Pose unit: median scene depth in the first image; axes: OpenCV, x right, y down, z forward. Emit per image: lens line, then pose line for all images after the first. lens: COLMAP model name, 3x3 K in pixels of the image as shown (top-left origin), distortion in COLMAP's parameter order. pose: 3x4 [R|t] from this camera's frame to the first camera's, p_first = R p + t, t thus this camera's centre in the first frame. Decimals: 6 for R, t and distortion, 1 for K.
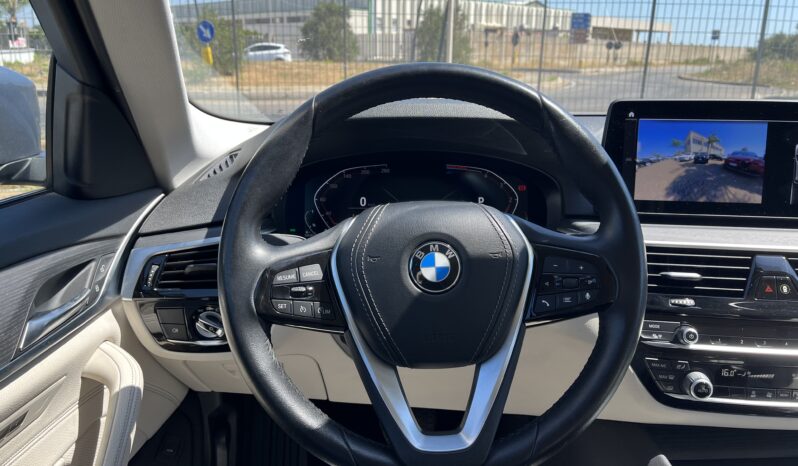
lens RADIAL K [[629.5, 0, 399.6], [0, 629.5, 232.5], [0, 0, 1]] dist [0.043613, -0.026585]
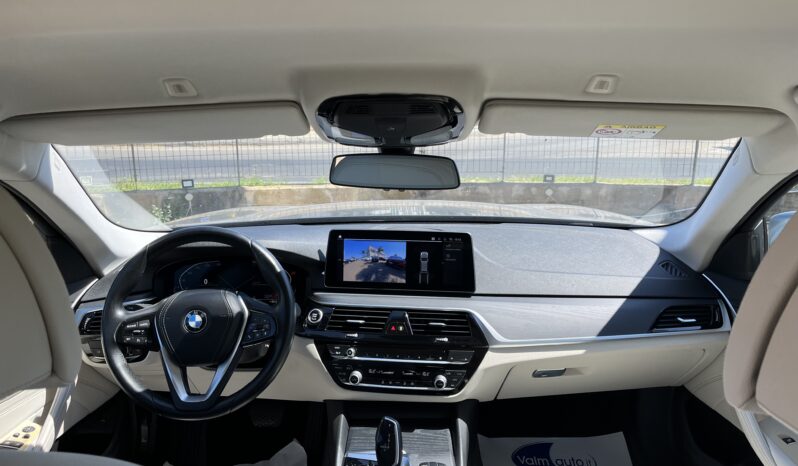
lens RADIAL K [[629.5, 0, 405.1], [0, 629.5, 231.7], [0, 0, 1]] dist [0.043613, -0.026585]
pose [[0.999415, -0.008404, -0.033157, 0.652664], [0.006725, 0.998705, -0.050431, -0.107818], [0.033538, 0.050179, 0.998177, -0.928257]]
